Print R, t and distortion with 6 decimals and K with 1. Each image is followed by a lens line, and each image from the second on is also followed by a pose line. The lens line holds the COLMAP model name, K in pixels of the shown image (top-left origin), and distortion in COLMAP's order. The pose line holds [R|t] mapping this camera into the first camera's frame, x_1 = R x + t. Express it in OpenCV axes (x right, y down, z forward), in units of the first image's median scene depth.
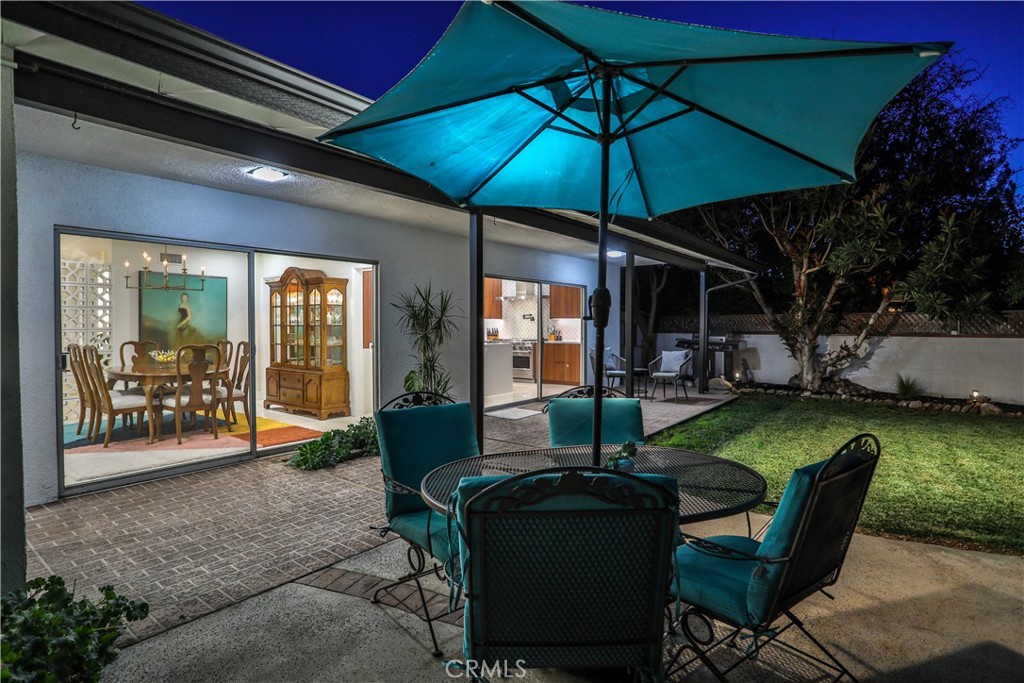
lens RADIAL K [[529.3, 0, 512.5], [0, 529.3, 332.7], [0, 0, 1]] dist [-0.076207, 0.035565]
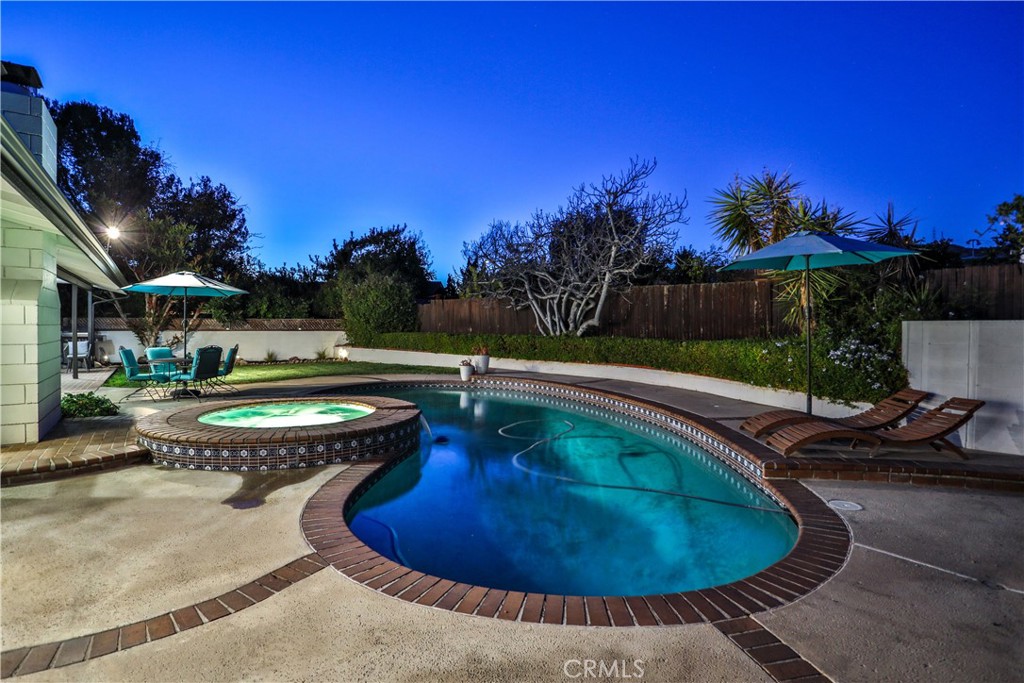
lens RADIAL K [[529.3, 0, 512.5], [0, 529.3, 332.7], [0, 0, 1]] dist [-0.076207, 0.035565]
pose [[0.311676, -0.010940, 0.950125, -0.698061], [0.007425, 0.999931, 0.009078, 0.004383], [-0.950159, 0.004225, 0.311736, -0.680359]]
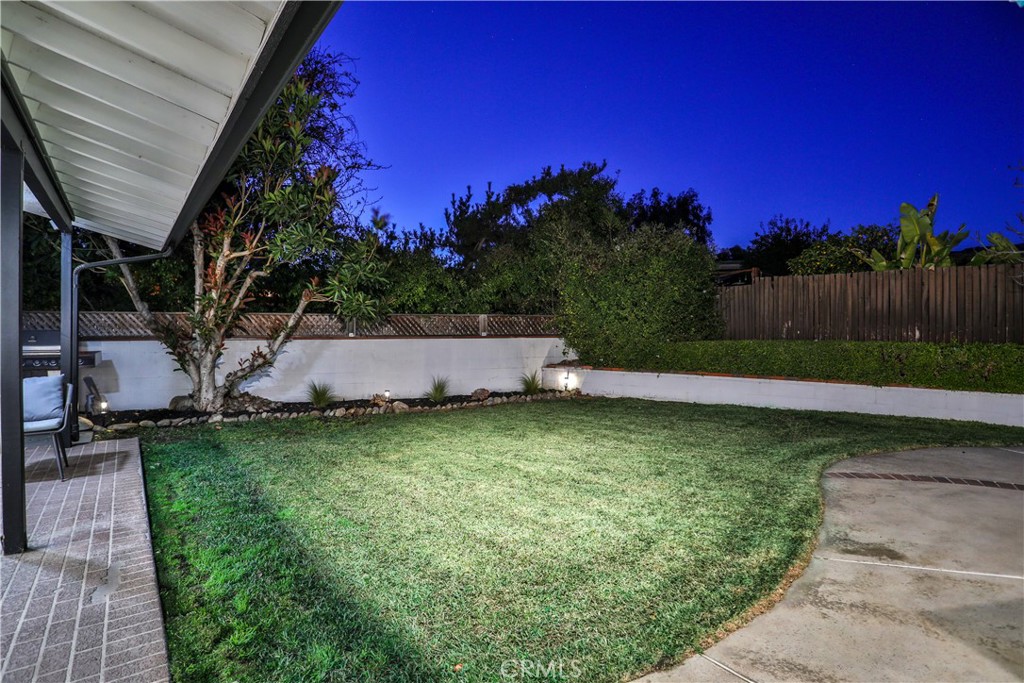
lens RADIAL K [[529.3, 0, 512.5], [0, 529.3, 332.7], [0, 0, 1]] dist [-0.076207, 0.035565]
pose [[0.274331, -0.008193, 0.961600, -0.037954], [0.014149, 0.999890, 0.004482, -0.003710], [-0.961531, 0.012376, 0.274417, 0.380235]]
